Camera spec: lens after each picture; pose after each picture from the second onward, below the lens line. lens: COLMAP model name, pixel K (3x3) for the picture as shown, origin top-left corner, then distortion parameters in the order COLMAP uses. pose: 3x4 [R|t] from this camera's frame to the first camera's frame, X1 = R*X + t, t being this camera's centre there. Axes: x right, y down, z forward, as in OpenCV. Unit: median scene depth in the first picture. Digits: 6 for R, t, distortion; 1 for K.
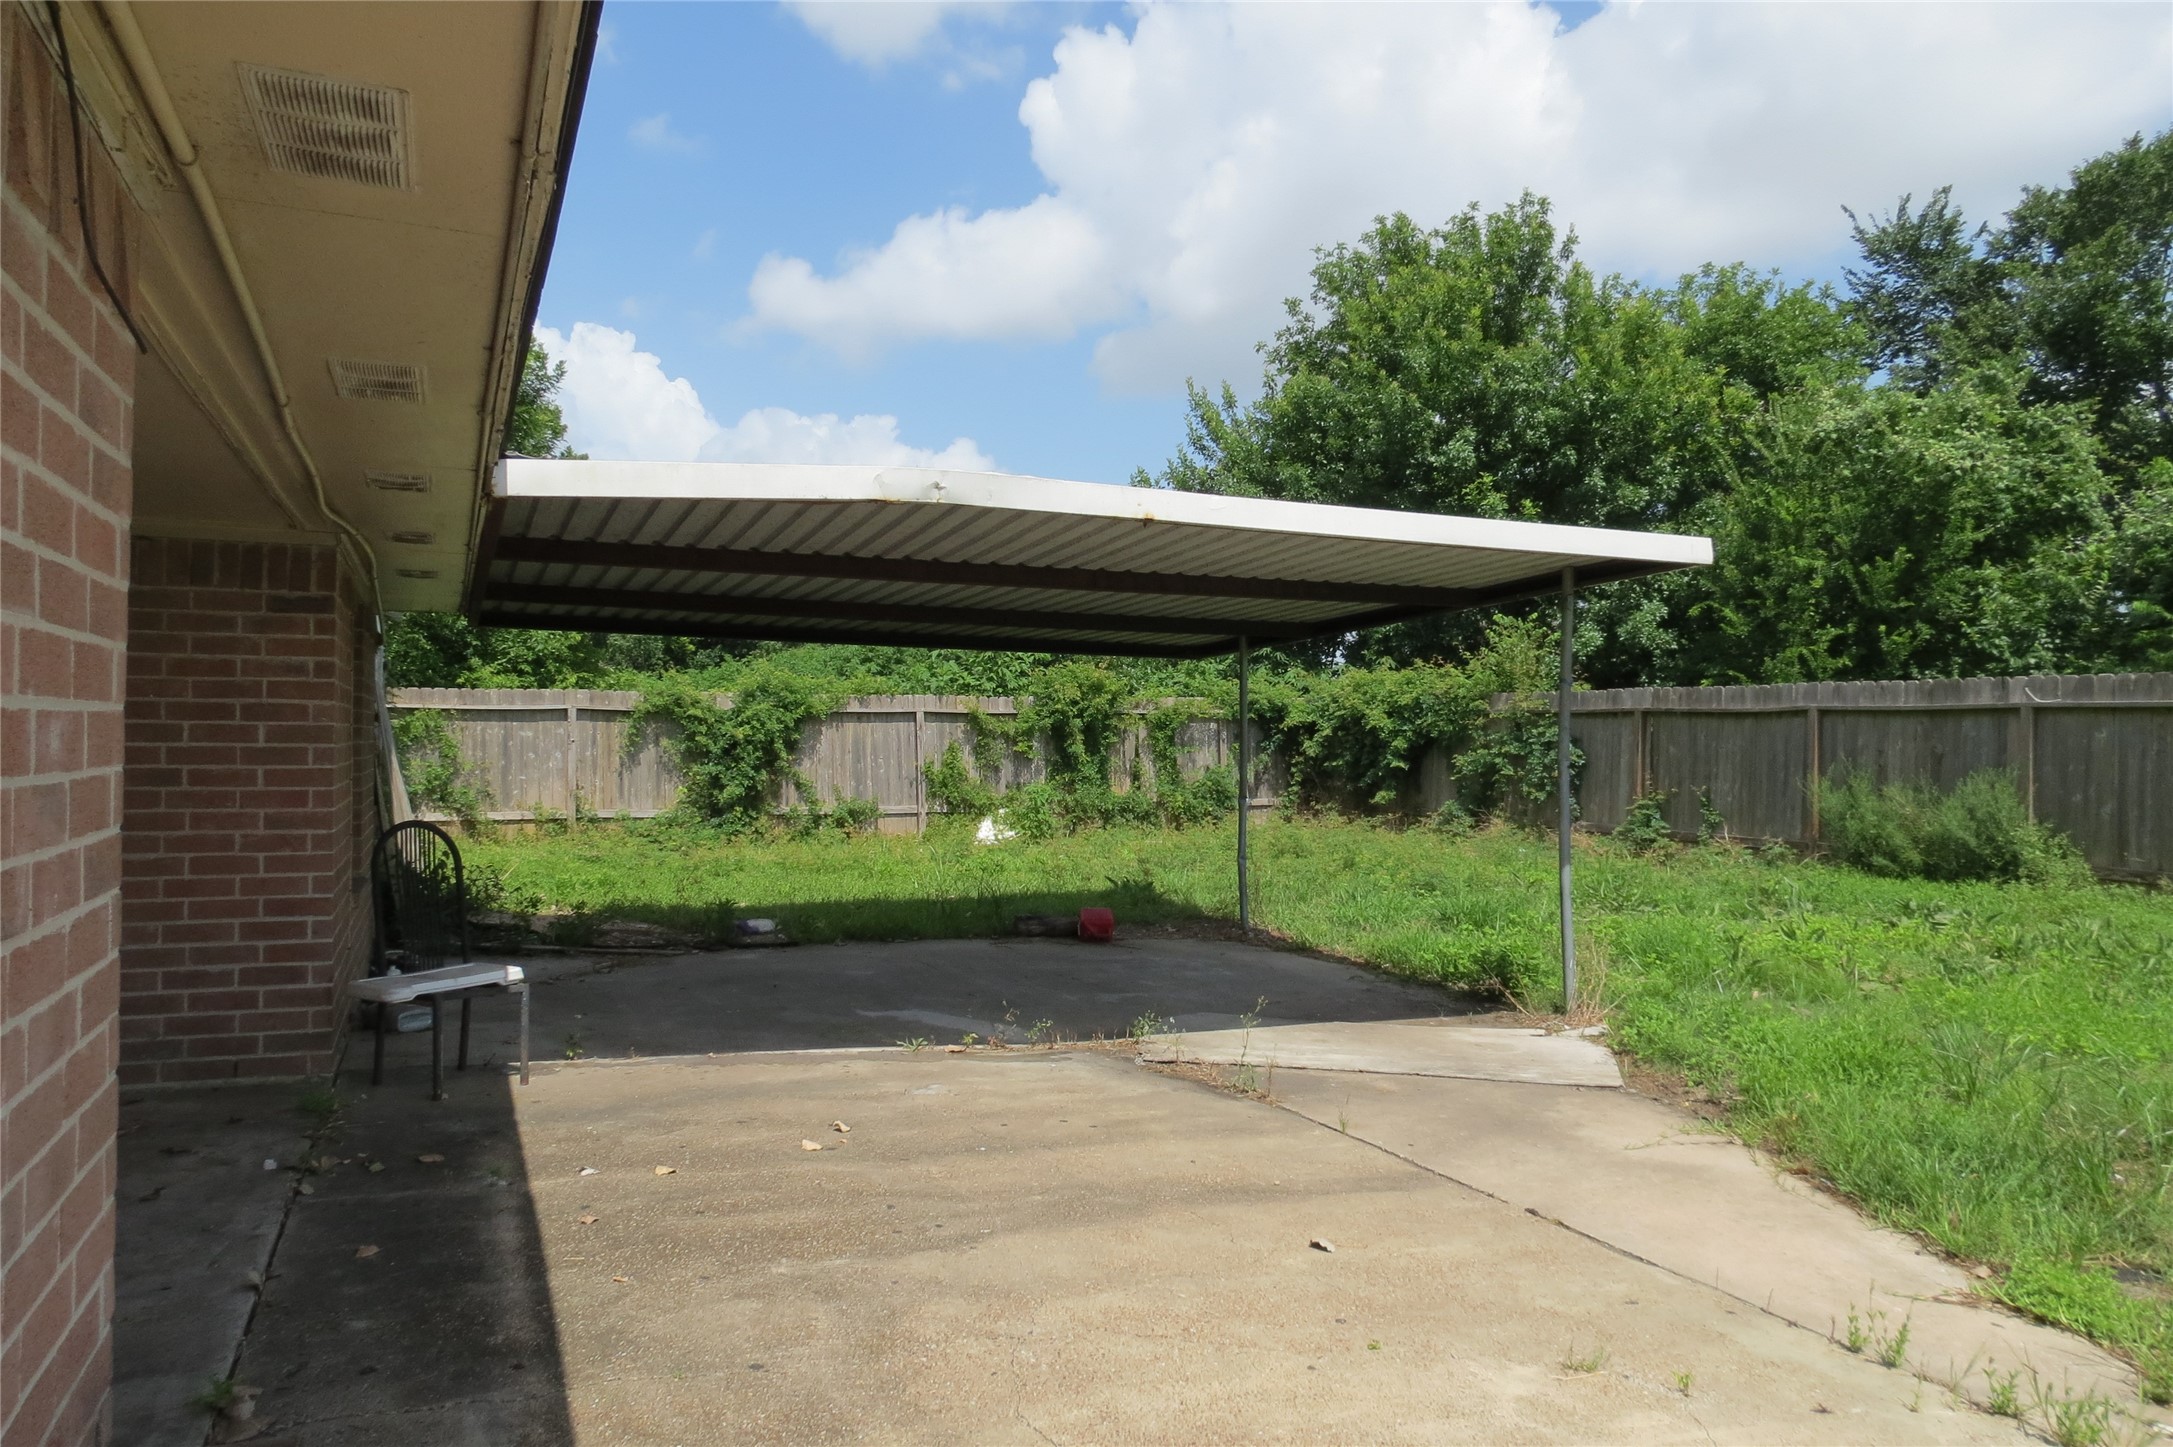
lens RADIAL K [[1615.7, 0, 1084.8], [0, 1615.7, 727.5], [0, 0, 1]] dist [-0.000364, 0.000284]
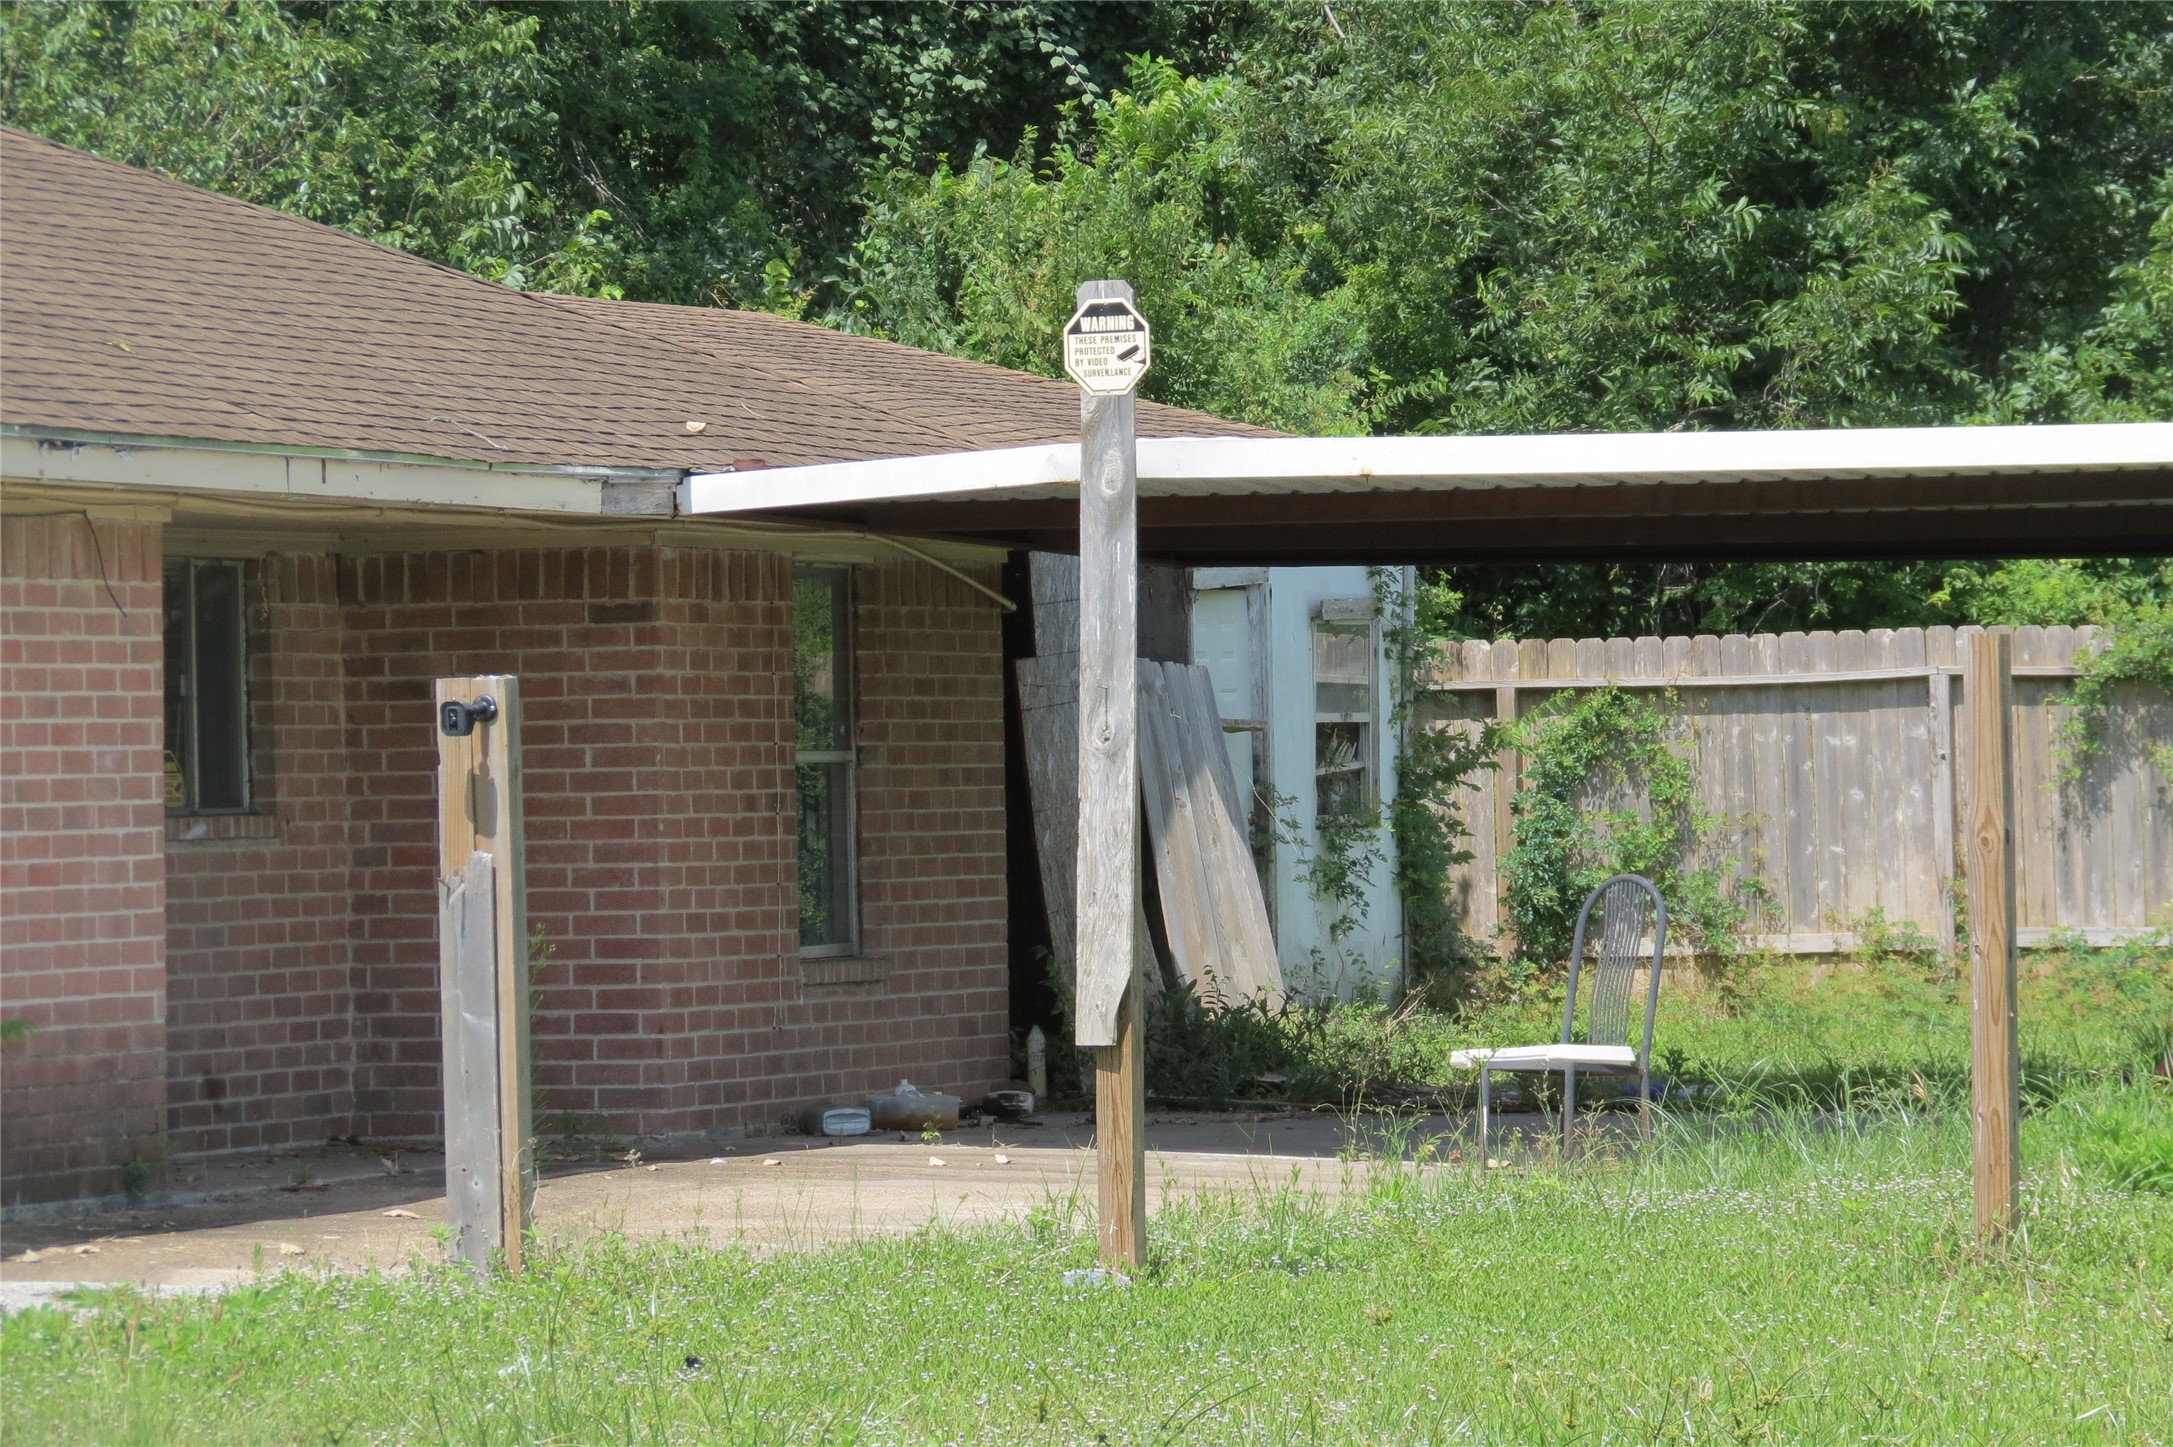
lens RADIAL K [[10661.6, 0, 1086.6], [0, 10661.6, 724.1], [0, 0, 1]] dist [0.175763, 0.000000]
pose [[0.768377, -0.026790, -0.639437, 3.508472], [0.029693, 0.999540, -0.006196, 0.030244], [0.639308, -0.014226, 0.768819, -3.400140]]
